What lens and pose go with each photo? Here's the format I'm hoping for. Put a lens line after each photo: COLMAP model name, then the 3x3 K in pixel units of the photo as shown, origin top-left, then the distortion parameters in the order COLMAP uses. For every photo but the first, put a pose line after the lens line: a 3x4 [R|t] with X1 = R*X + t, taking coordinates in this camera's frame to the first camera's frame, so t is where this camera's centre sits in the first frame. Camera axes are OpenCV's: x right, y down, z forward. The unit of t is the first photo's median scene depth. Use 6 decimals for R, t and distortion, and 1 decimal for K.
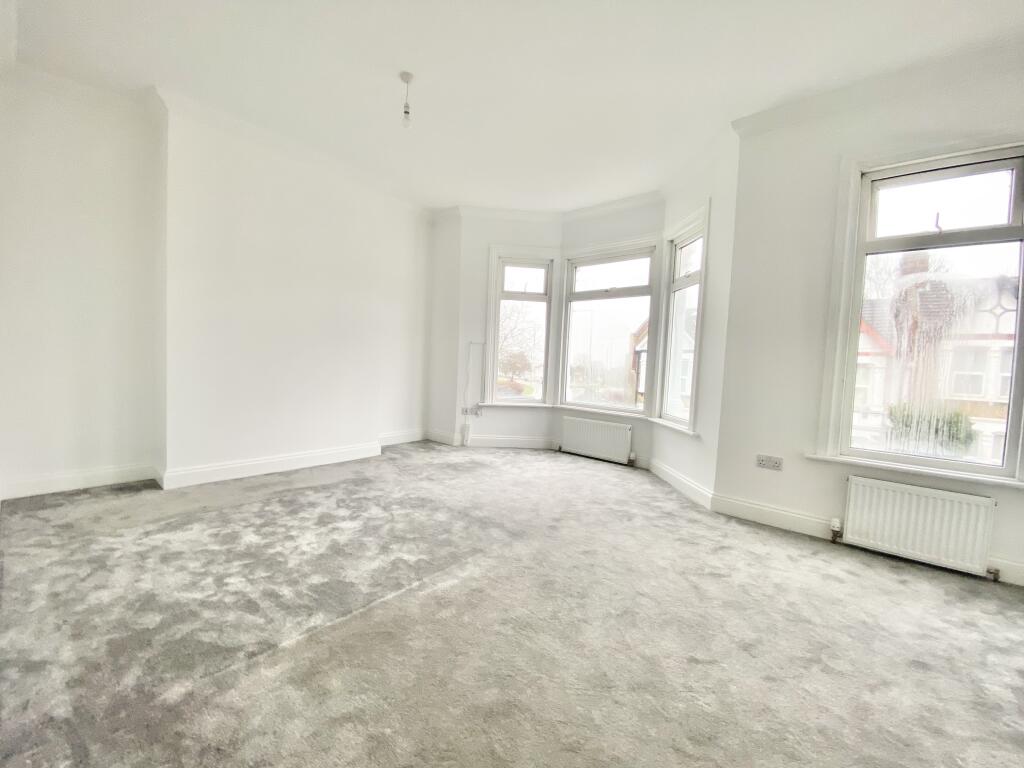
lens RADIAL K [[411.7, 0, 515.8], [0, 411.7, 386.9], [0, 0, 1]] dist [-0.022900, -0.005300]
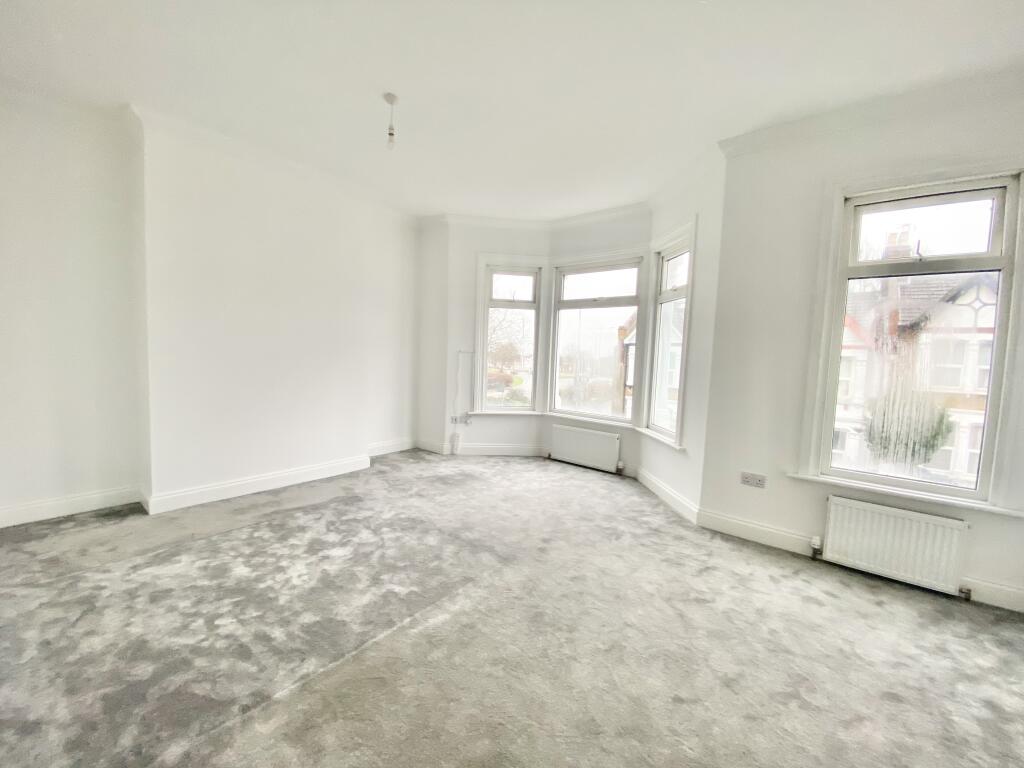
lens RADIAL K [[411.7, 0, 515.6], [0, 411.7, 376.4], [0, 0, 1]] dist [-0.022900, -0.005300]
pose [[0.999648, -0.007910, 0.025332, 0.002303], [0.007470, 0.999820, 0.017422, -0.117451], [-0.025465, -0.017227, 0.999527, -0.003932]]
